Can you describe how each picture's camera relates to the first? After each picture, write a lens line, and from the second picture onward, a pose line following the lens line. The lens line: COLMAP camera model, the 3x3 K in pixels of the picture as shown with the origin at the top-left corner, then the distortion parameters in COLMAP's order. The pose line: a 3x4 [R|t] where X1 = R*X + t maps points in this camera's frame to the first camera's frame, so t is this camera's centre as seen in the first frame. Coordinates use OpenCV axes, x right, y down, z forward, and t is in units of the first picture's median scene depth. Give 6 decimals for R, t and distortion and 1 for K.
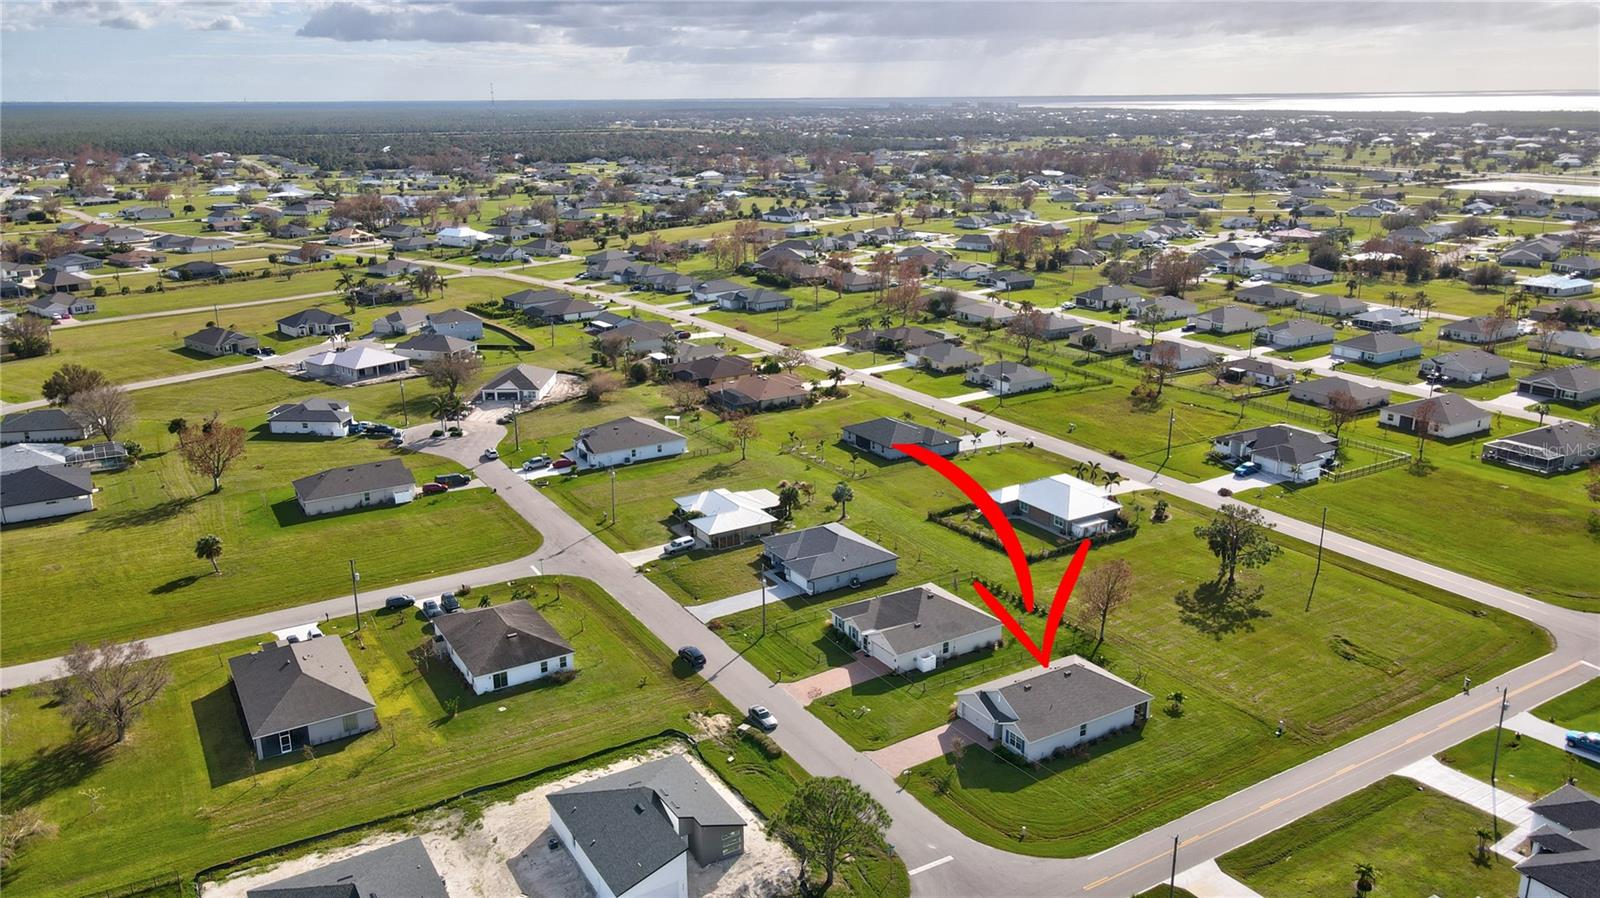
lens RADIAL K [[1184.1, 0, 800.0], [0, 1184.1, 449.0], [0, 0, 1]] dist [0.010751, 0.004183]
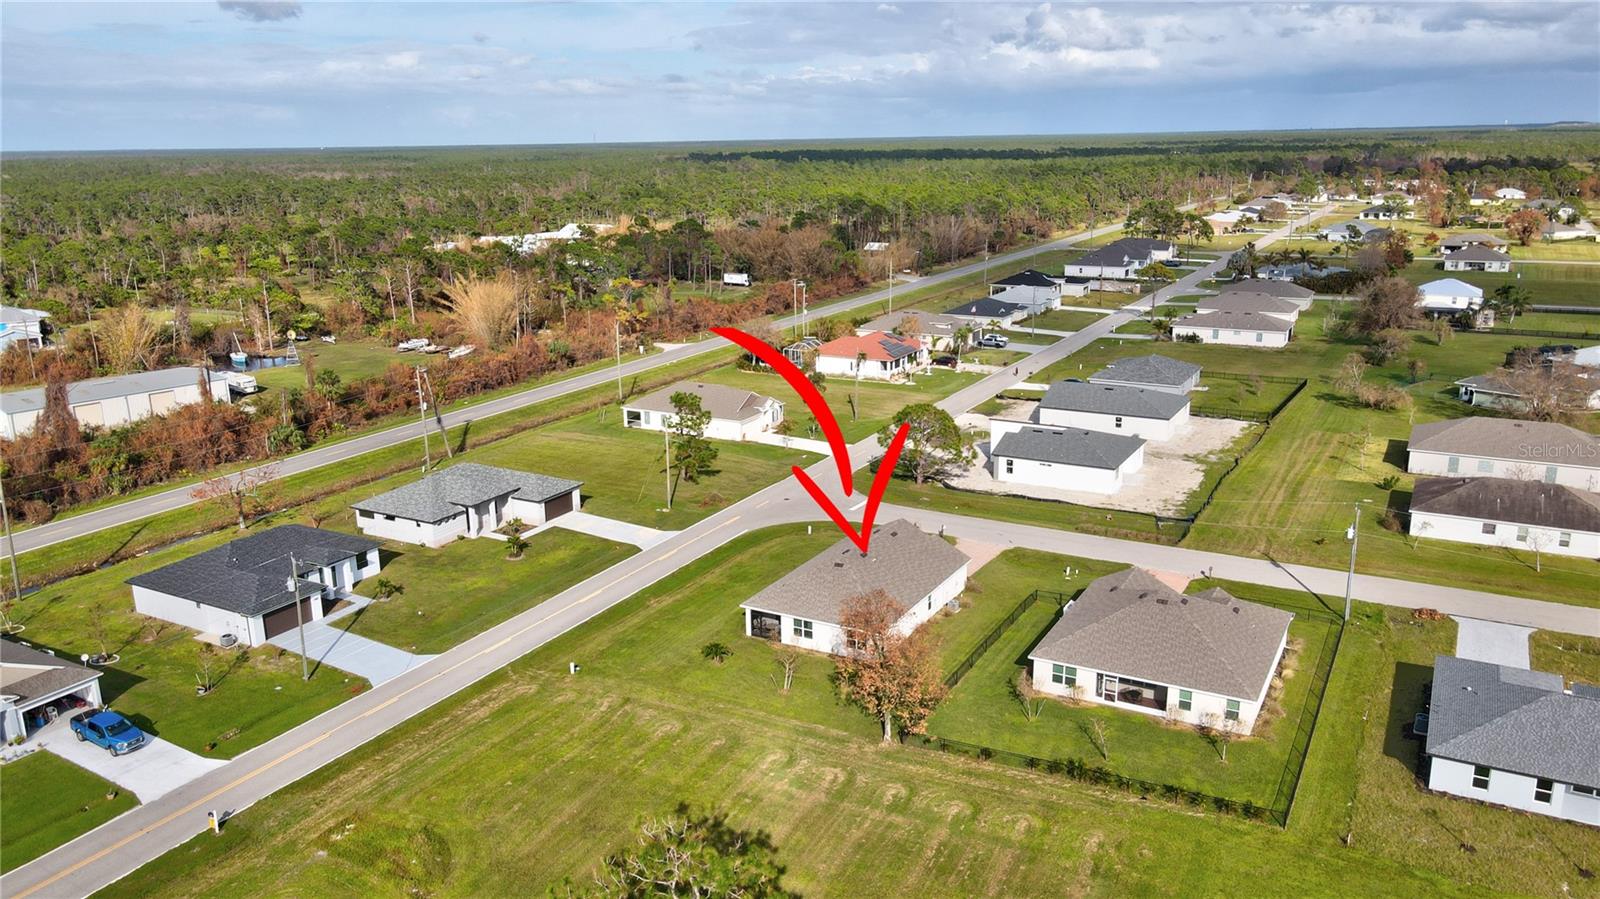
lens RADIAL K [[1184.1, 0, 800.0], [0, 1184.1, 449.5], [0, 0, 1]] dist [0.010751, 0.004183]
pose [[-0.873328, 0.140952, -0.466296, 0.400705], [-0.120552, 0.864913, 0.487229, -0.153972], [0.471981, 0.481724, -0.738360, 1.018597]]
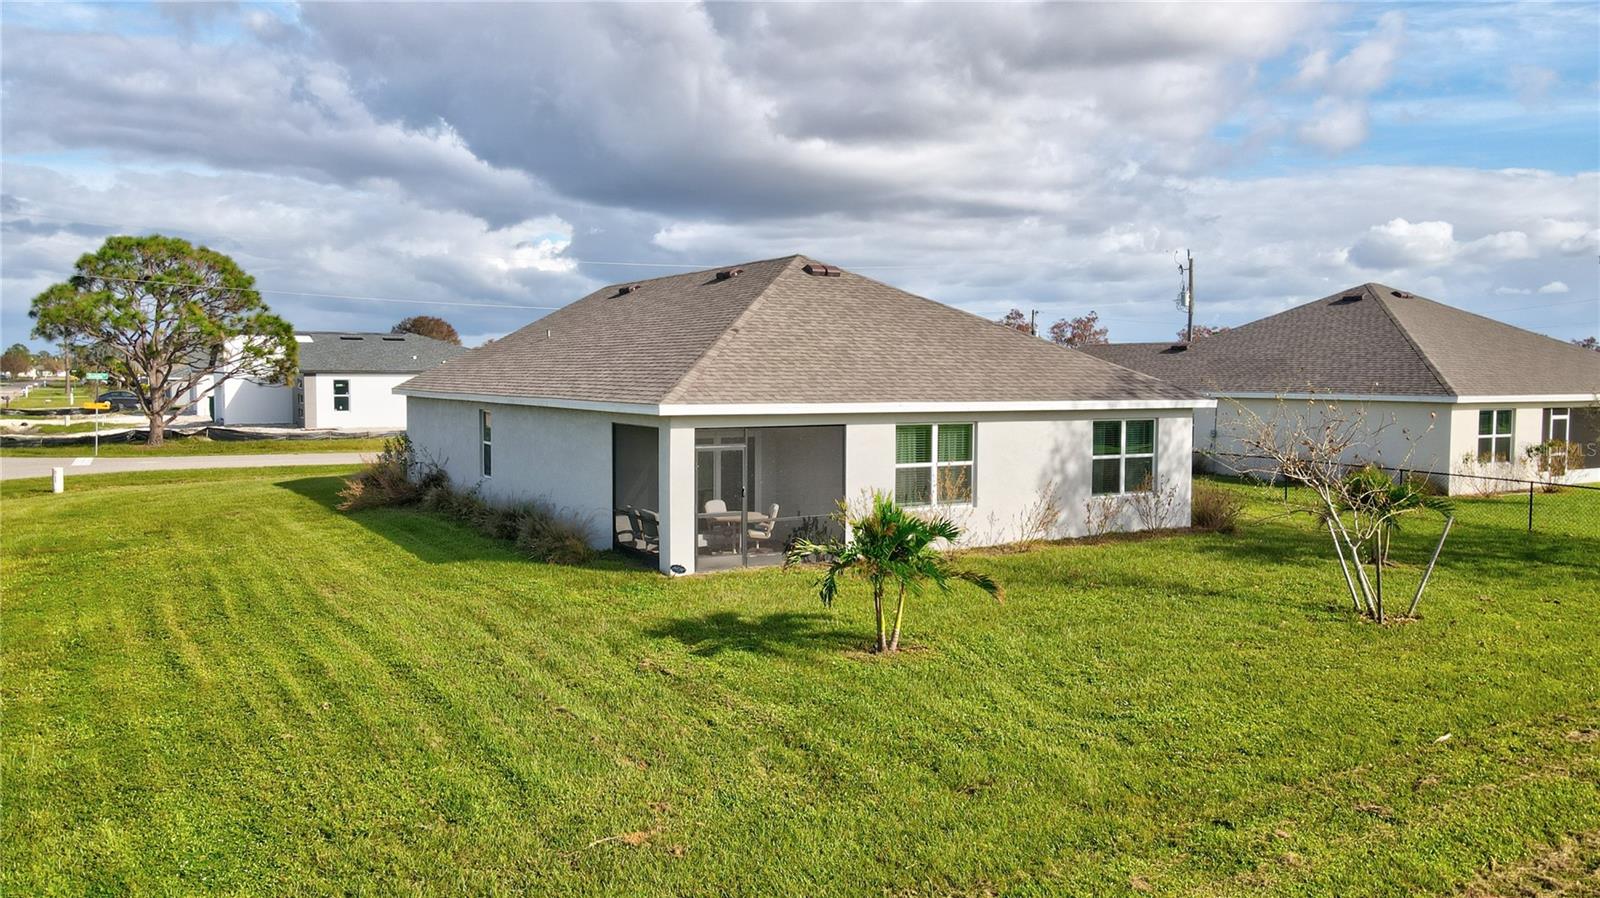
lens RADIAL K [[1168.4, 0, 800.0], [0, 1168.4, 449.0], [0, 0, 1]] dist [0.014864, 0.007616]
pose [[-0.012849, 0.072585, -0.997279, 0.295134], [-0.288716, 0.954613, 0.073199, 0.134158], [0.957329, 0.288871, 0.008690, 0.689853]]
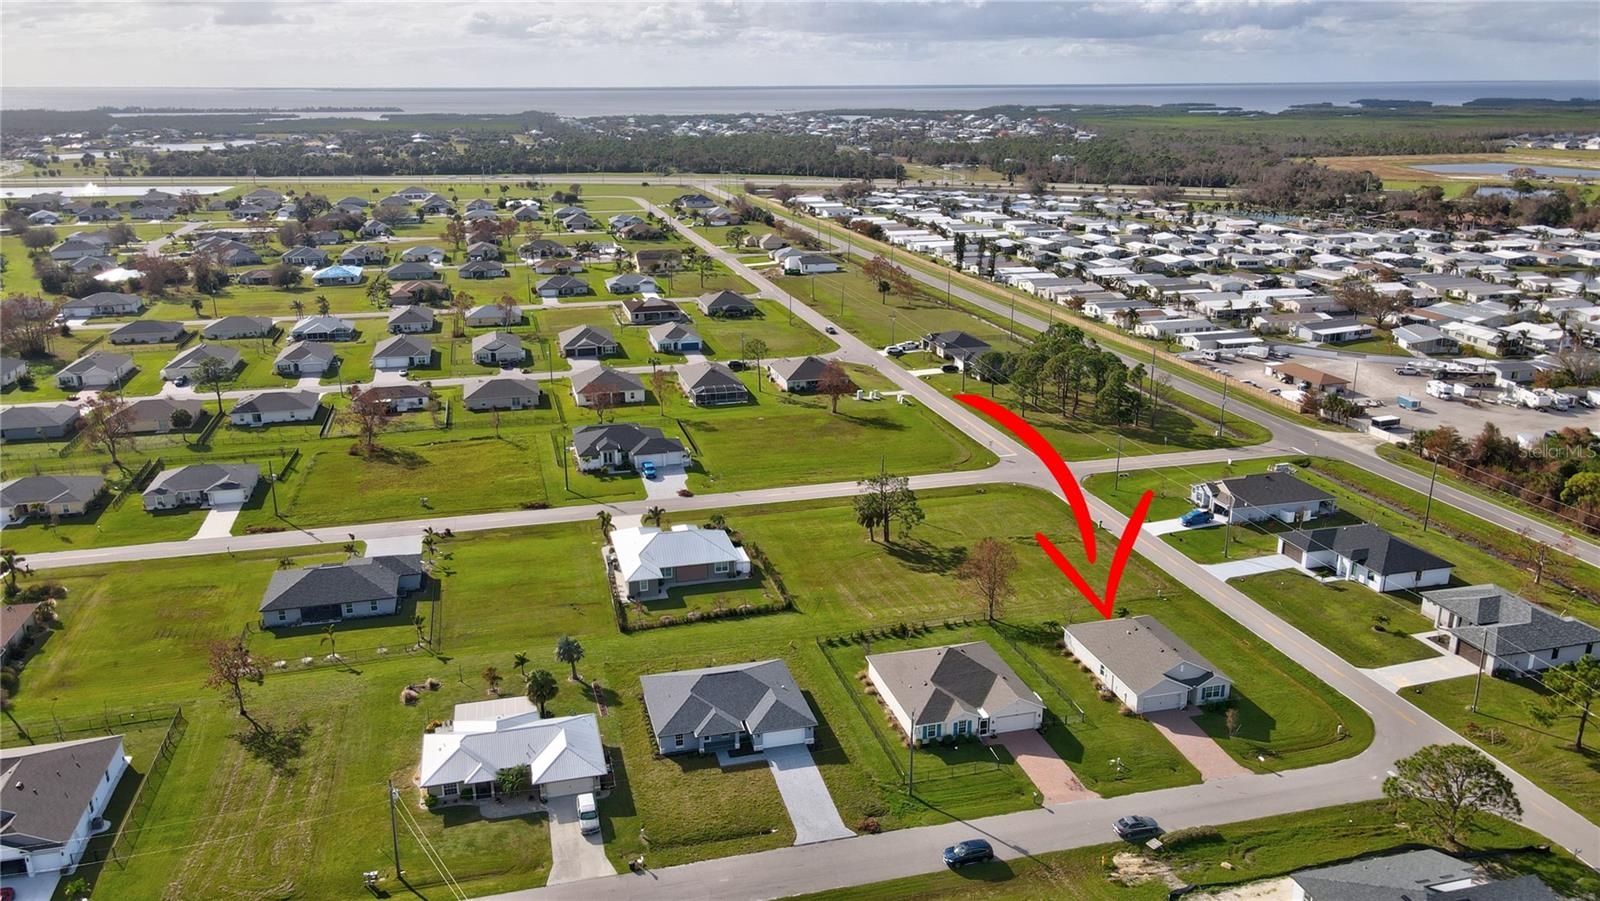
lens RADIAL K [[1184.1, 0, 800.0], [0, 1184.1, 450.5], [0, 0, 1]] dist [0.010751, 0.004183]
pose [[0.289813, -0.281168, 0.914851, -0.553075], [0.278235, 0.939342, 0.200554, -0.182981], [-0.915748, 0.196420, 0.350464, 0.592849]]
